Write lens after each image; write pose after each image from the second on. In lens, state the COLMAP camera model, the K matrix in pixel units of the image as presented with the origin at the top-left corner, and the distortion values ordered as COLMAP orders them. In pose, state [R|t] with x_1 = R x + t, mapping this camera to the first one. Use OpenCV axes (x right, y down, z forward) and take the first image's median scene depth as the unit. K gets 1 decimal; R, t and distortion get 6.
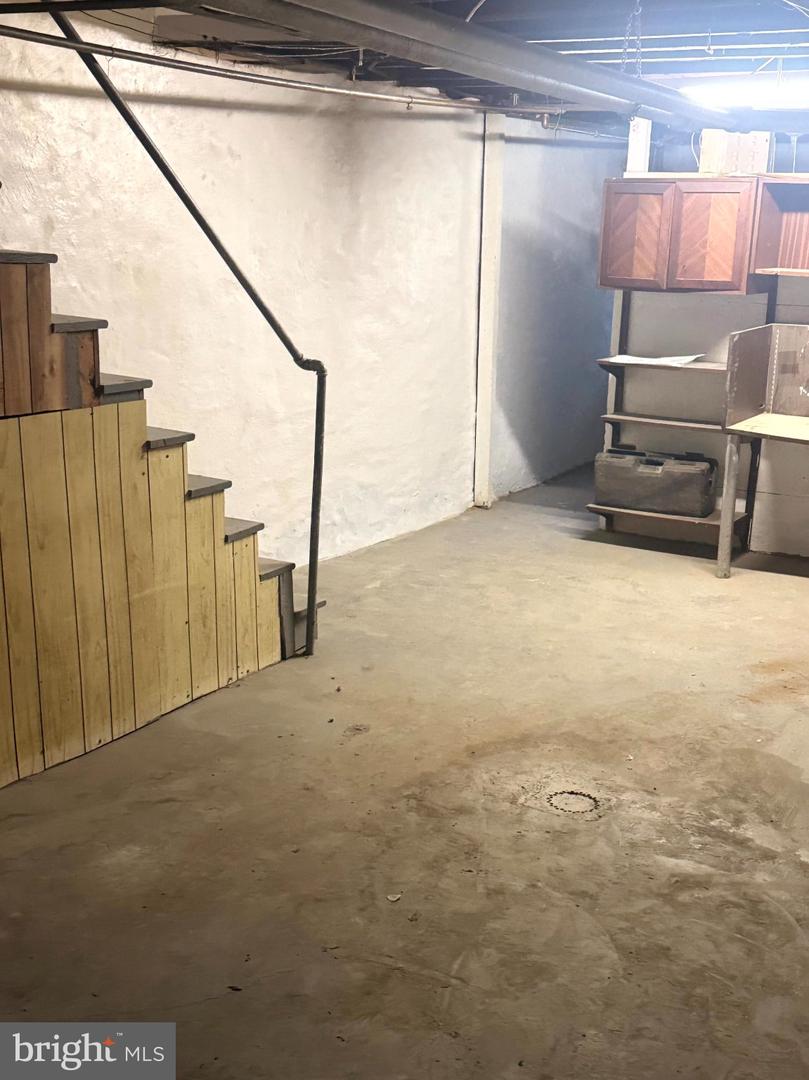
lens RADIAL K [[1407.4, 0, 405.3], [0, 1407.4, 539.4], [0, 0, 1]] dist [0.136054, 0.000000]
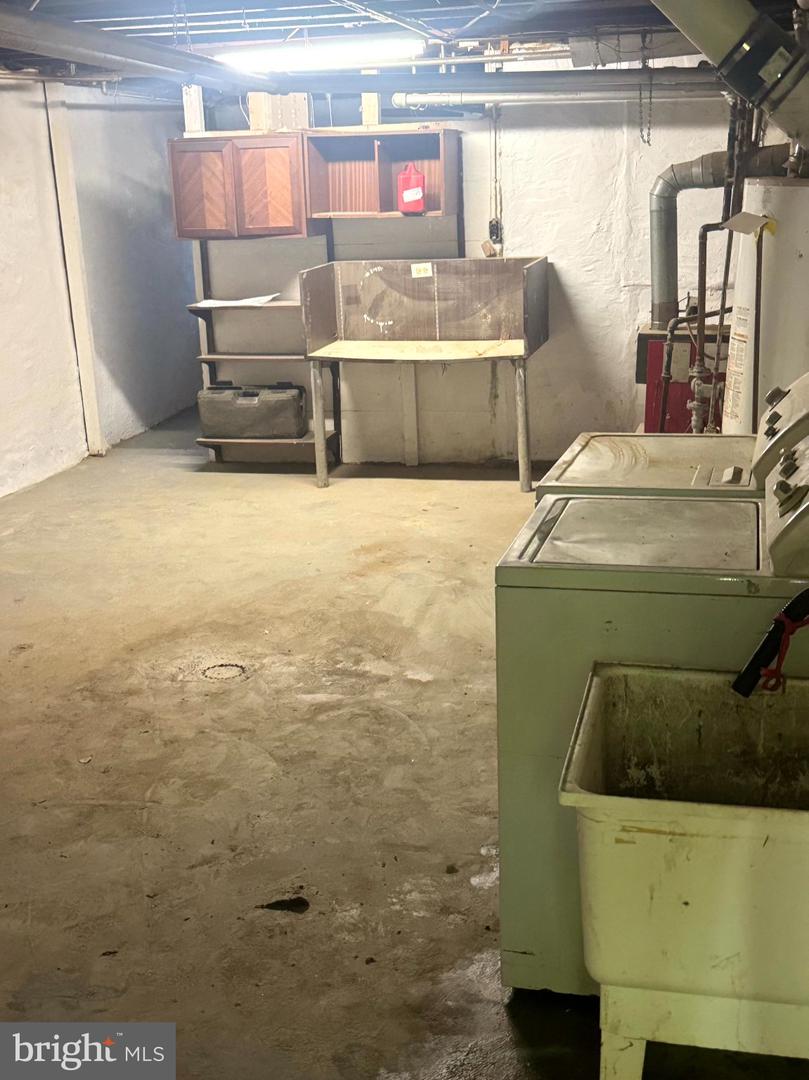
lens RADIAL K [[1407.4, 0, 404.7], [0, 1407.4, 539.5], [0, 0, 1]] dist [0.136054, 0.000000]
pose [[0.952889, -0.137912, 0.270152, -0.028279], [0.130972, 0.990425, 0.043640, 0.030585], [-0.273584, -0.006202, 0.961828, -0.121048]]
